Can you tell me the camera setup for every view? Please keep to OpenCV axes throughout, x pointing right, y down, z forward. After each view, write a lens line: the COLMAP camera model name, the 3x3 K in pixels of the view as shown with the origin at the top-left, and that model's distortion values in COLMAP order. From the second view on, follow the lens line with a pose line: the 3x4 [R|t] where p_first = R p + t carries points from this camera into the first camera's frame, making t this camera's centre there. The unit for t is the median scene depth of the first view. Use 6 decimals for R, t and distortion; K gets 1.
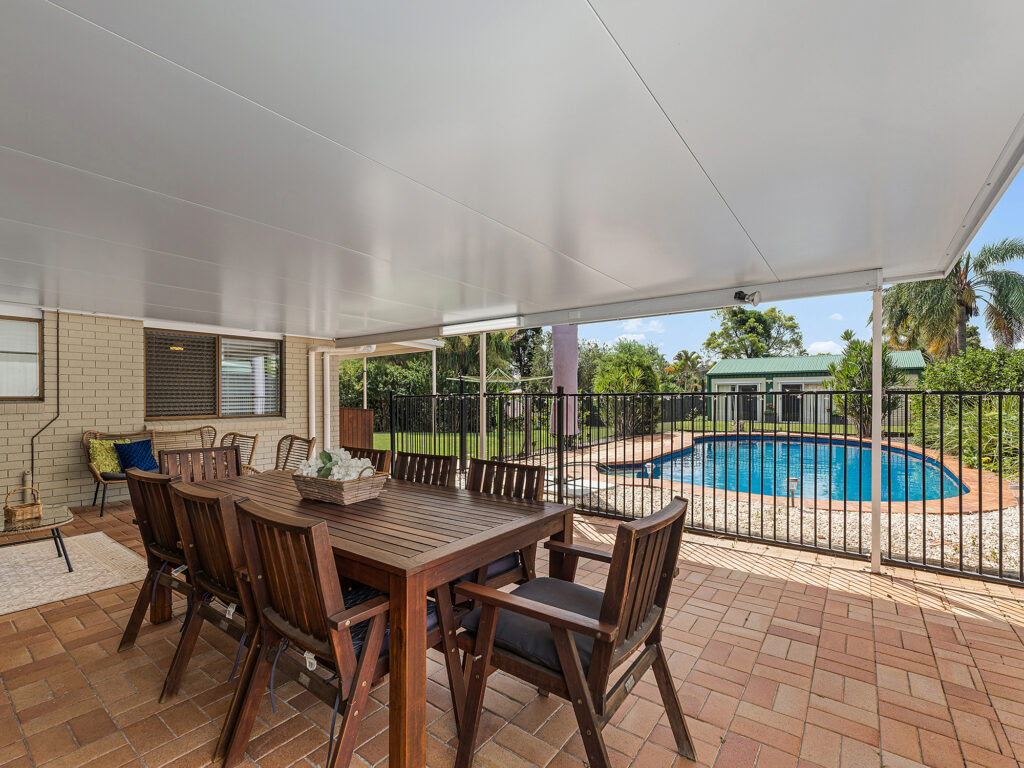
lens RADIAL K [[468.2, 0, 510.0], [0, 468.2, 394.0], [0, 0, 1]] dist [-0.000154, 0.000241]
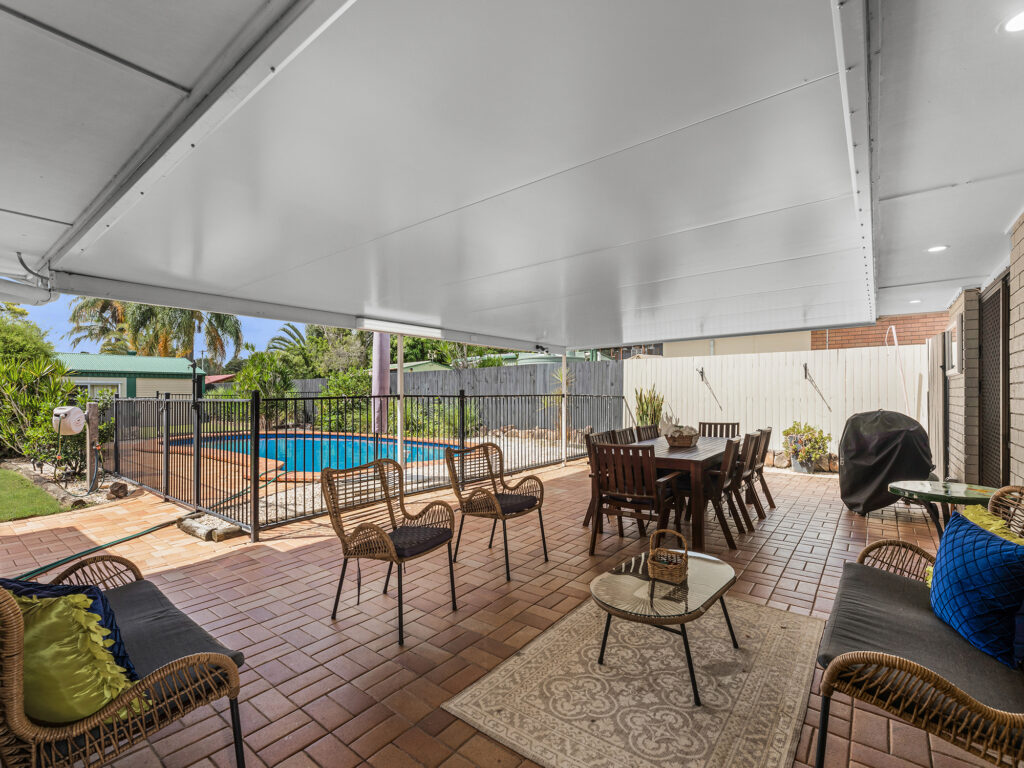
lens RADIAL K [[468.2, 0, 510.9], [0, 468.2, 392.3], [0, 0, 1]] dist [-0.000154, 0.000241]
pose [[0.019076, 0.007919, 0.999787, -0.316296], [-0.001156, 0.999968, -0.007898, 0.000190], [-0.999817, -0.001005, 0.019084, 0.221711]]
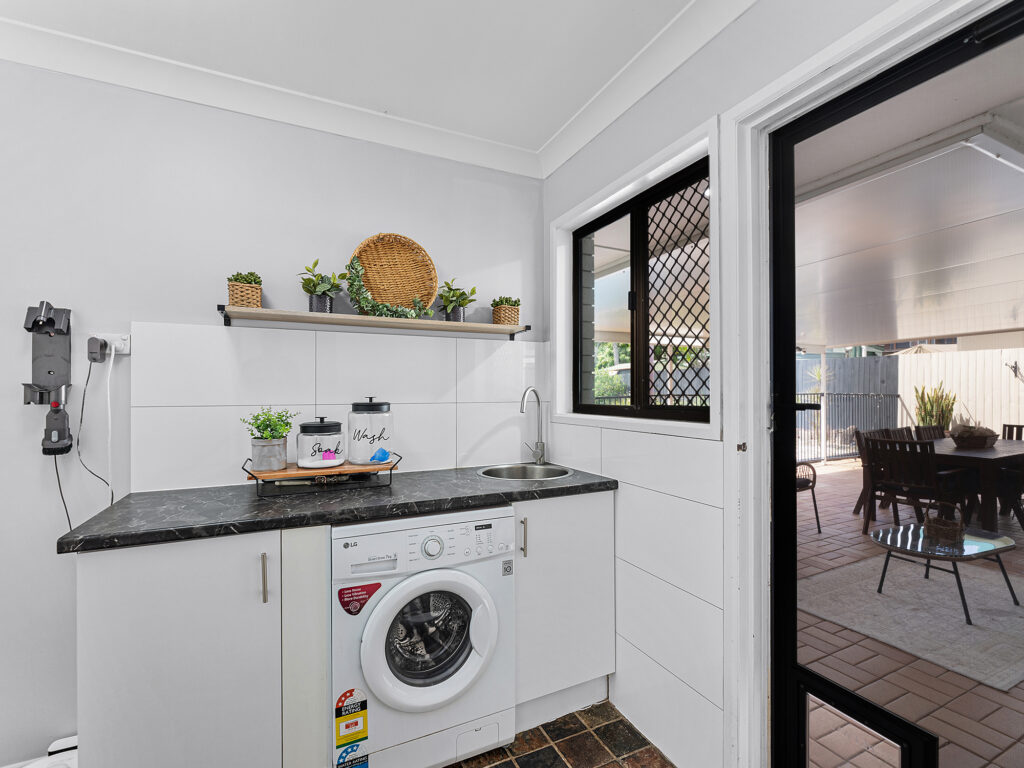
lens RADIAL K [[468.2, 0, 509.3], [0, 468.2, 387.7], [0, 0, 1]] dist [-0.000154, 0.000241]
pose [[0.458156, 0.009556, 0.888820, -0.499066], [-0.000835, 0.999946, -0.010320, -0.004163], [-0.888871, 0.003985, 0.458140, 0.262620]]
